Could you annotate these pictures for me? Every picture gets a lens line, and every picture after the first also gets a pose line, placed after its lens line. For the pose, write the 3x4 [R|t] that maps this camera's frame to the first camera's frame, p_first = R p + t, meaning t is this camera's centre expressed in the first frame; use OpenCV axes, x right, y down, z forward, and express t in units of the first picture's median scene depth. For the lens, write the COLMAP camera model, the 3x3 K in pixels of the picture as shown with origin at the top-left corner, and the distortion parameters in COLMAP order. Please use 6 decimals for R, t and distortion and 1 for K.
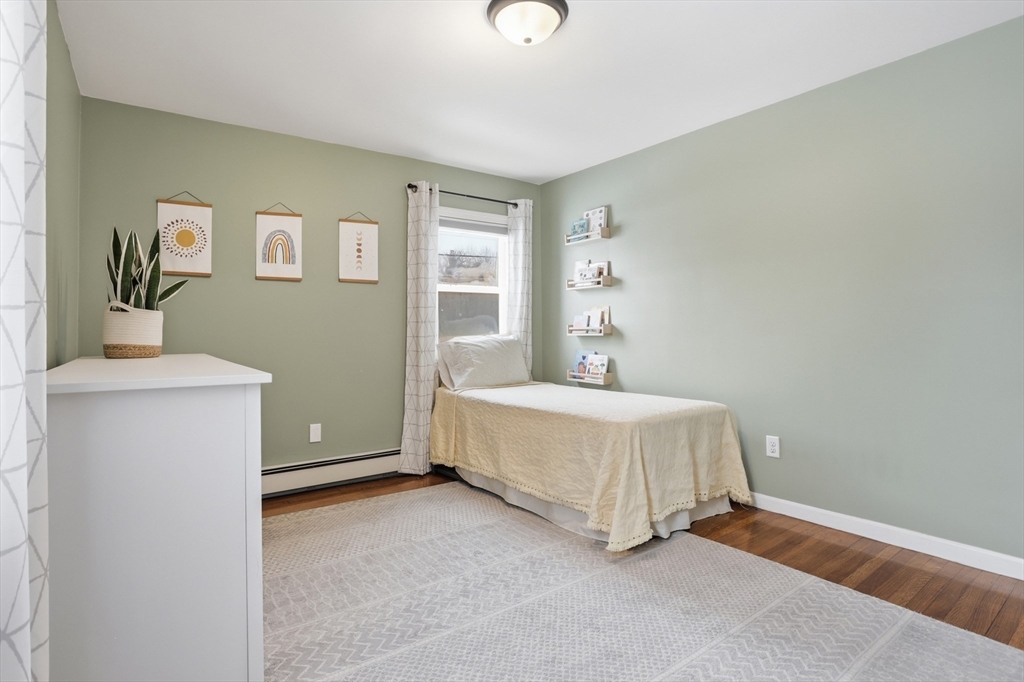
lens RADIAL K [[511.3, 0, 513.4], [0, 511.3, 329.6], [0, 0, 1]] dist [-0.074592, 0.032252]
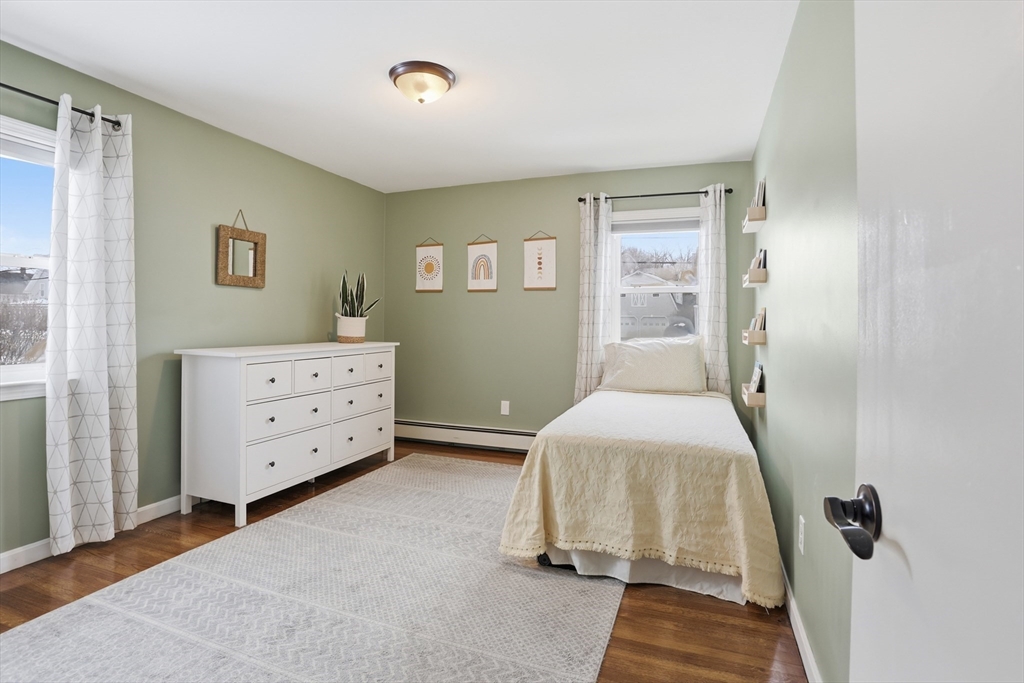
lens RADIAL K [[511.3, 0, 513.4], [0, 511.3, 330.1], [0, 0, 1]] dist [-0.074592, 0.032252]
pose [[0.543935, 0.030906, -0.838558, 0.806044], [-0.014382, 0.999518, 0.027510, -0.035507], [0.839004, -0.002904, 0.544118, 0.341336]]
